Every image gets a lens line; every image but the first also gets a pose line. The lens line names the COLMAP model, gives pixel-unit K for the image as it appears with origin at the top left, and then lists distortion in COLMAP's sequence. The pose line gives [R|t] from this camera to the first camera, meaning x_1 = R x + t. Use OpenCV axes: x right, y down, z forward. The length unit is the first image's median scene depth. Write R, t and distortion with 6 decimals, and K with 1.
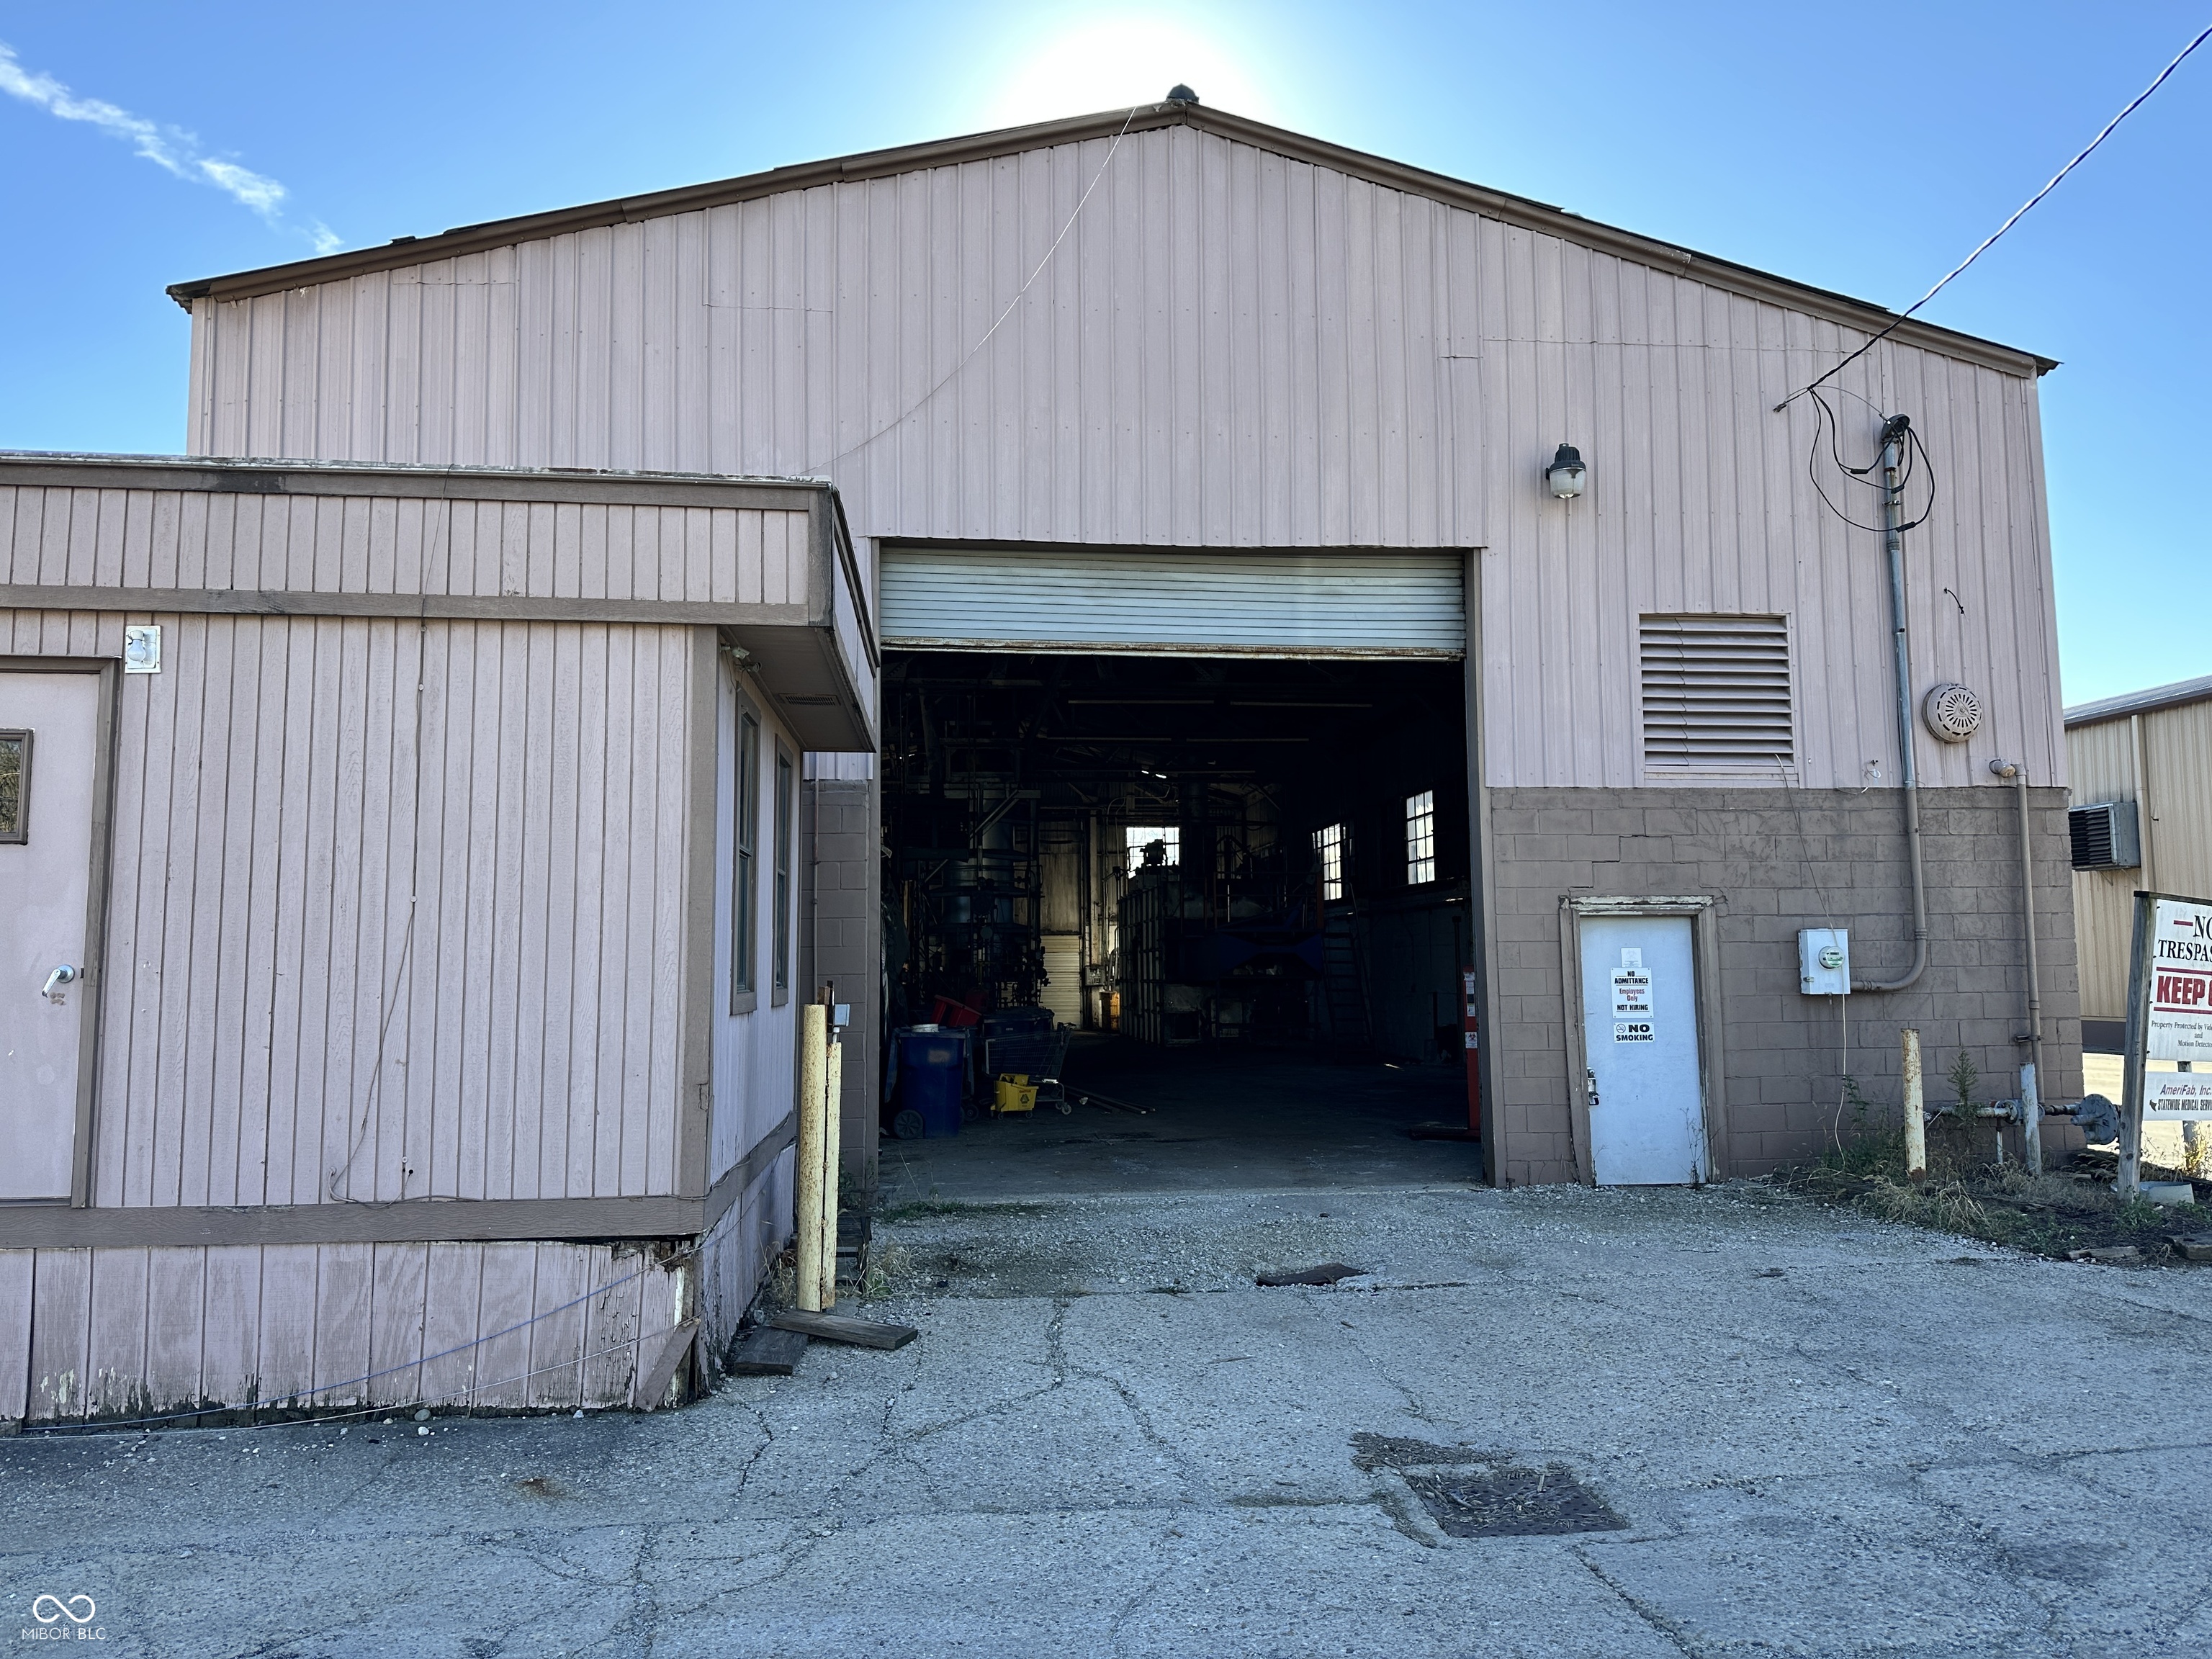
lens RADIAL K [[1580.7, 0, 1107.2], [0, 1580.7, 825.5], [0, 0, 1]] dist [0.009218, 0.001221]
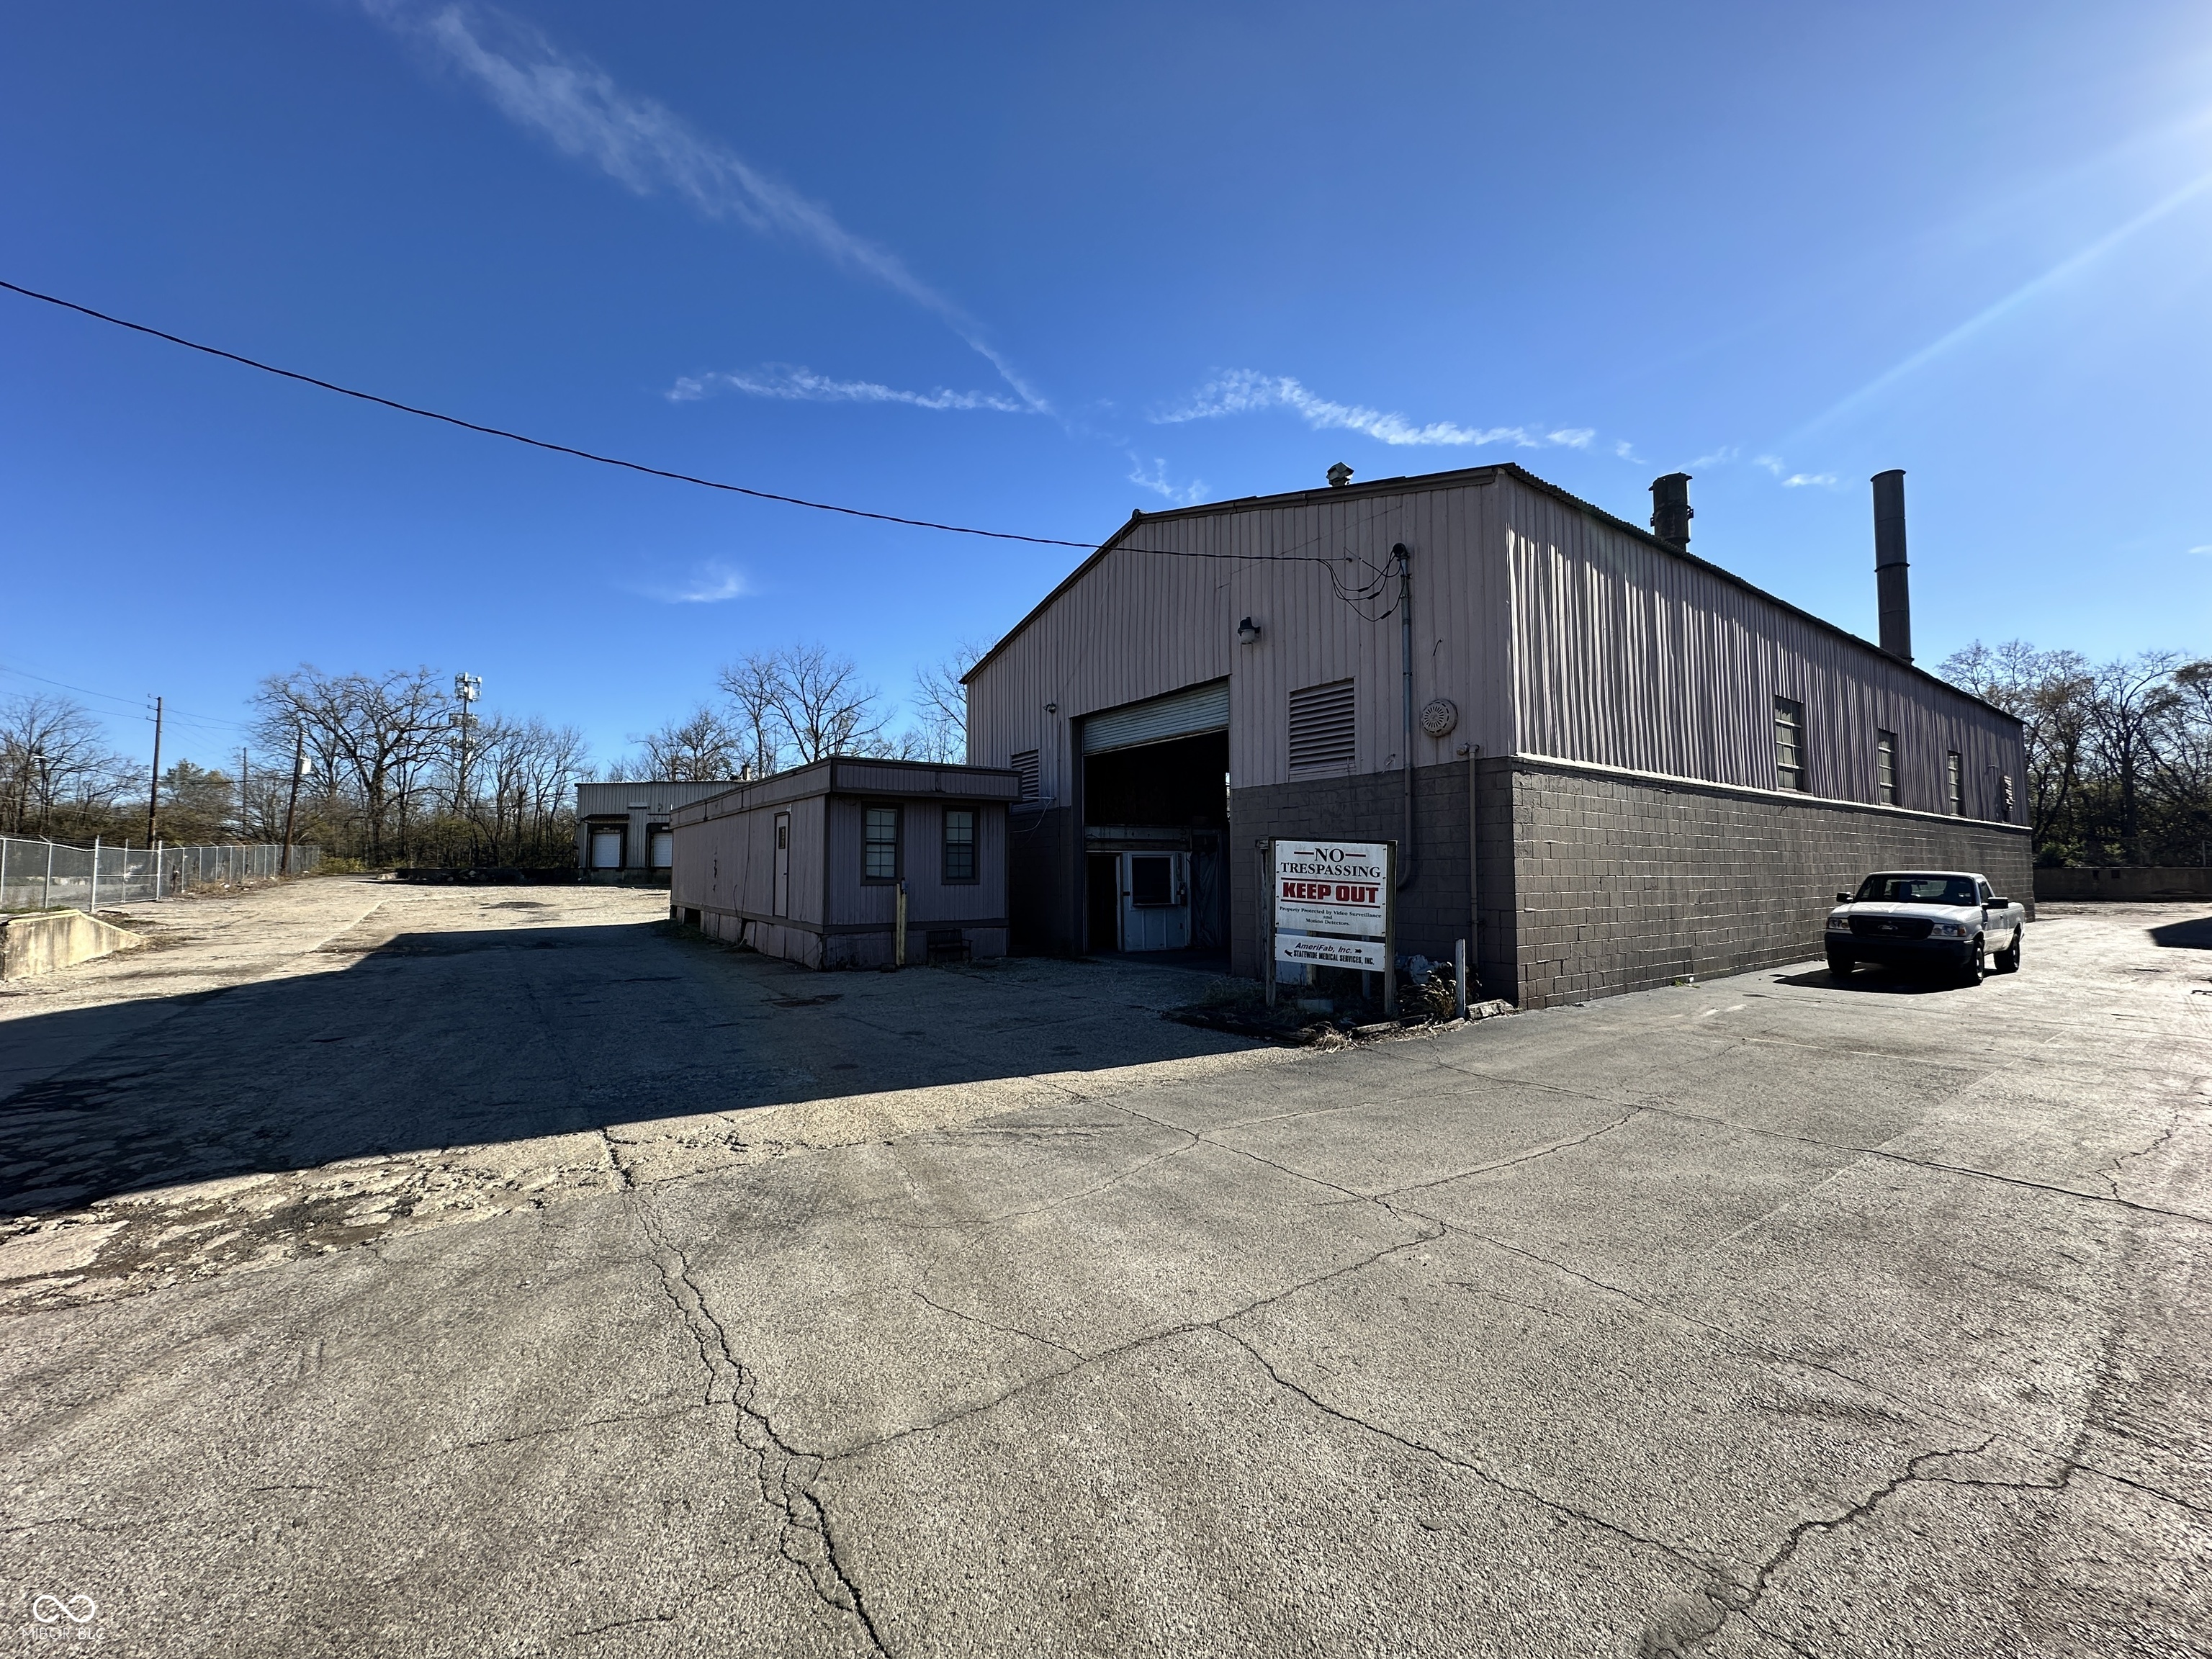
lens RADIAL K [[882.8, 0, 1107.6], [0, 882.8, 827.4], [0, 0, 1]] dist [-0.002934, -0.000217]
pose [[0.477895, -0.037255, -0.877627, 1.167716], [0.078044, 0.996950, 0.000177, 0.013114], [0.874943, -0.068578, 0.479345, 0.277099]]
